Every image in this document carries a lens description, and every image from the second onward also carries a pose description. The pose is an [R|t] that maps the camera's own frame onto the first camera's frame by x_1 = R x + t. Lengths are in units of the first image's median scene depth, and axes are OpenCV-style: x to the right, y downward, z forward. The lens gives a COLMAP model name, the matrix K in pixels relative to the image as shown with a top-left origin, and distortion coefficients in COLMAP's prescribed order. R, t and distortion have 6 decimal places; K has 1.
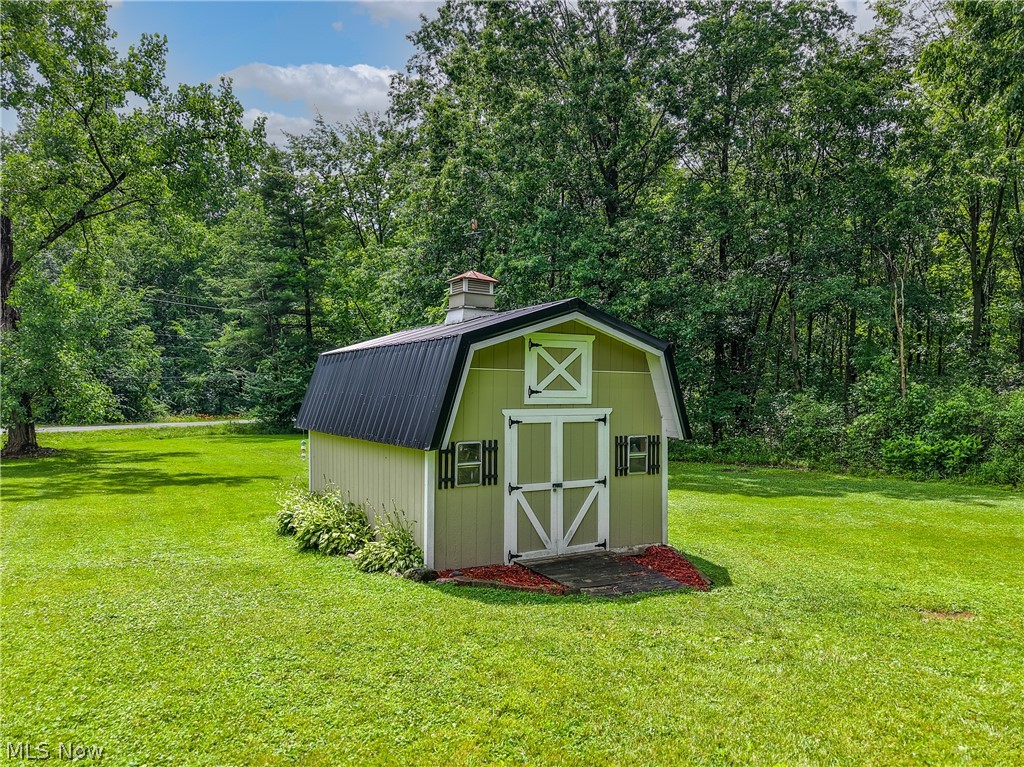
lens RADIAL K [[681.9, 0, 509.7], [0, 681.9, 385.3], [0, 0, 1]] dist [0.076022, -0.097457]
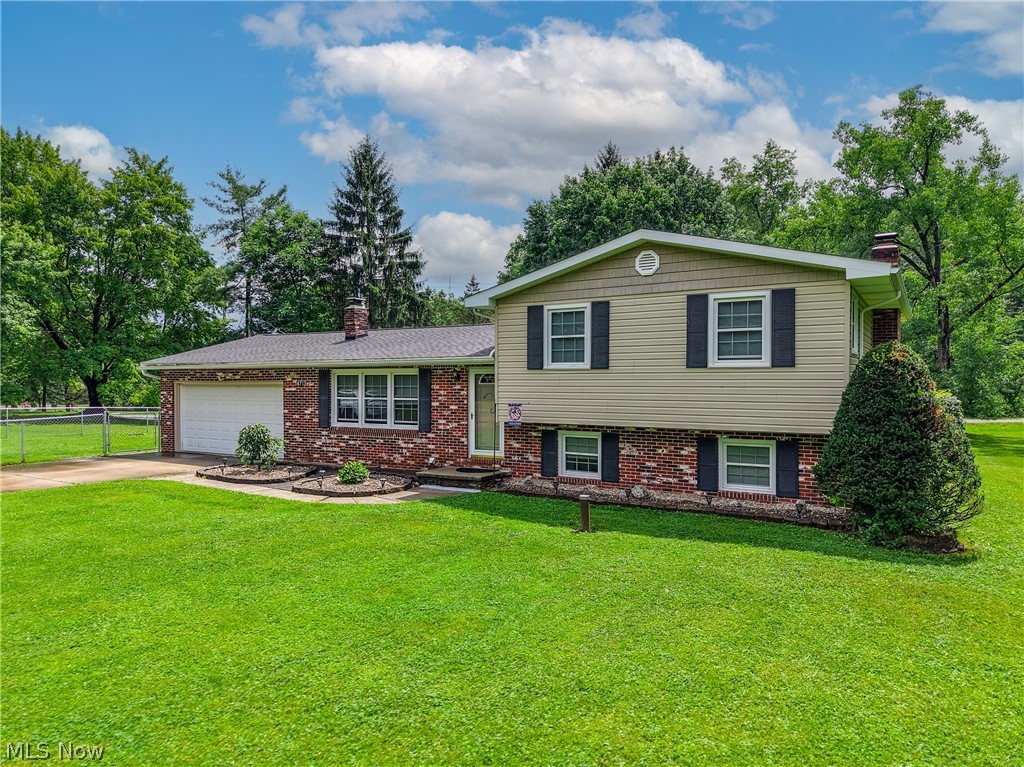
lens RADIAL K [[687.1, 0, 512.0], [0, 687.1, 383.5], [0, 0, 1]] dist [0.020629, -0.006604]
pose [[0.467388, -0.000054, -0.884052, 0.332551], [0.016651, 0.999823, 0.008741, -0.069172], [0.883896, -0.018806, 0.467306, -0.834043]]
